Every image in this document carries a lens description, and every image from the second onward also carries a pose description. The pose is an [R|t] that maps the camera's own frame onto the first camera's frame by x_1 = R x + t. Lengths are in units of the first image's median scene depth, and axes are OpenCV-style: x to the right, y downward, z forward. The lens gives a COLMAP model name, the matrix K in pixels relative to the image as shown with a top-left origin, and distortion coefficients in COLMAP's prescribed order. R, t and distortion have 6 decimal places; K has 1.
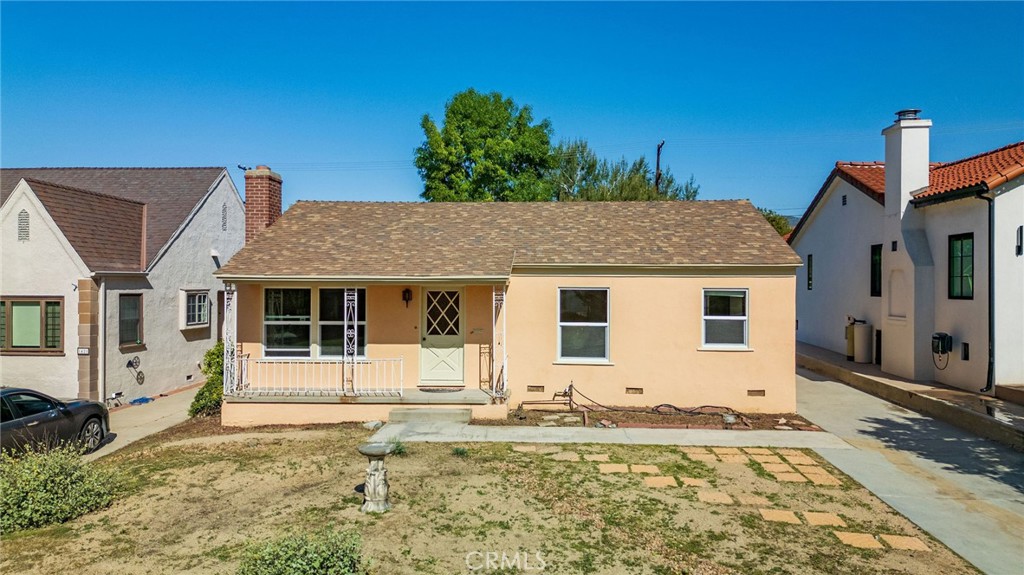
lens RADIAL K [[713.8, 0, 508.9], [0, 713.8, 288.0], [0, 0, 1]] dist [0.064531, -0.053927]
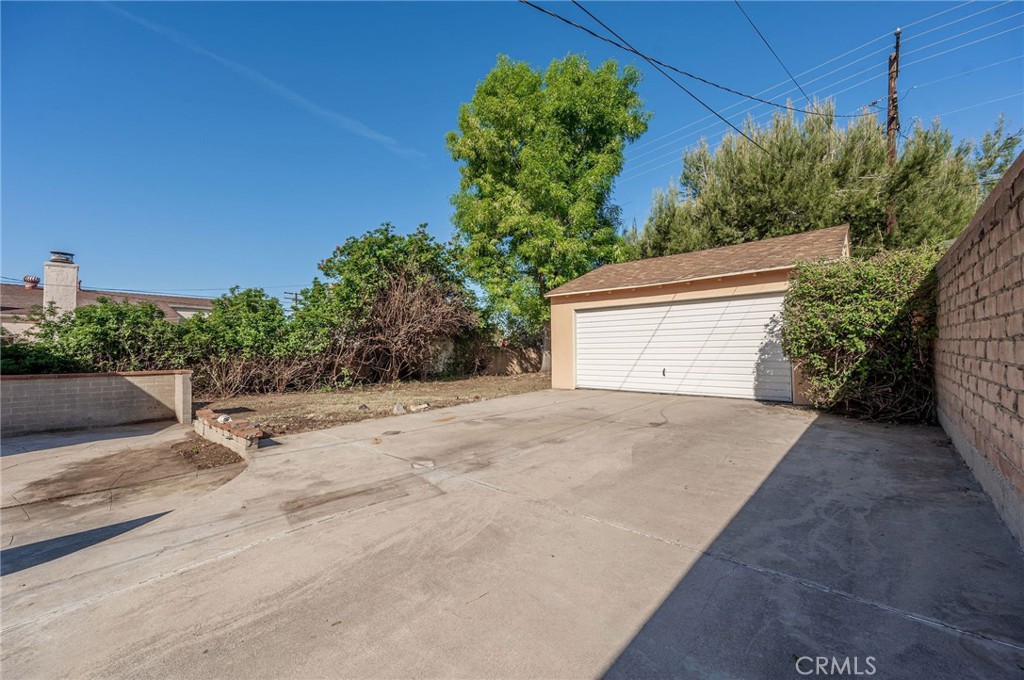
lens RADIAL K [[400.3, 0, 512.1], [0, 400.3, 338.5], [0, 0, 1]] dist [-0.001614, -0.000029]
pose [[0.779175, -0.026001, -0.626266, 0.582885], [0.006168, 0.999409, -0.033819, 0.053861], [0.626776, 0.022488, 0.778875, 2.115976]]
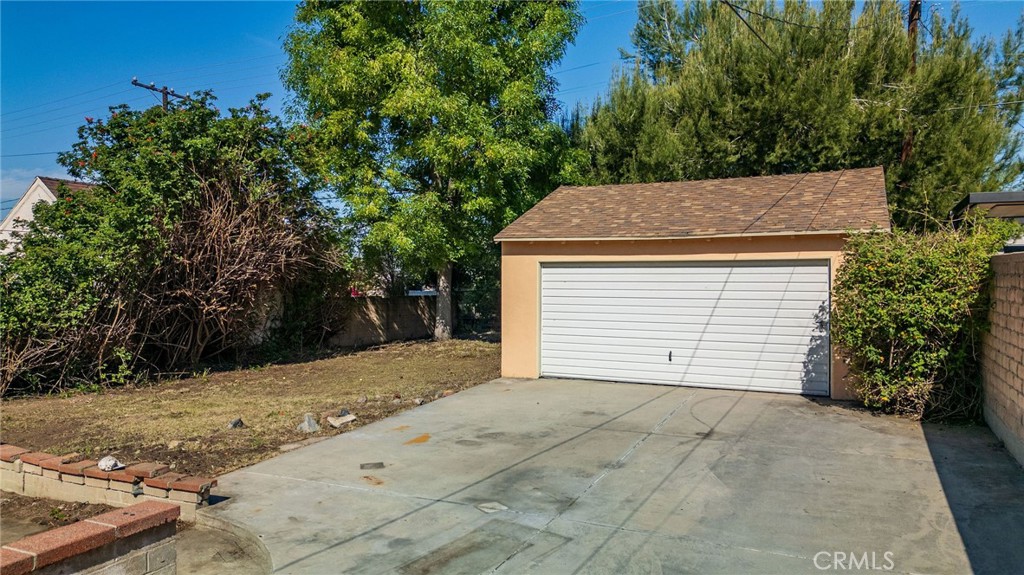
lens RADIAL K [[713.8, 0, 509.9], [0, 713.8, 285.3], [0, 0, 1]] dist [0.064531, -0.053927]
pose [[0.929447, 0.004733, -0.368926, 0.509008], [-0.005215, 0.999986, -0.000309, 0.007449], [0.368919, 0.002212, 0.929459, 1.923908]]
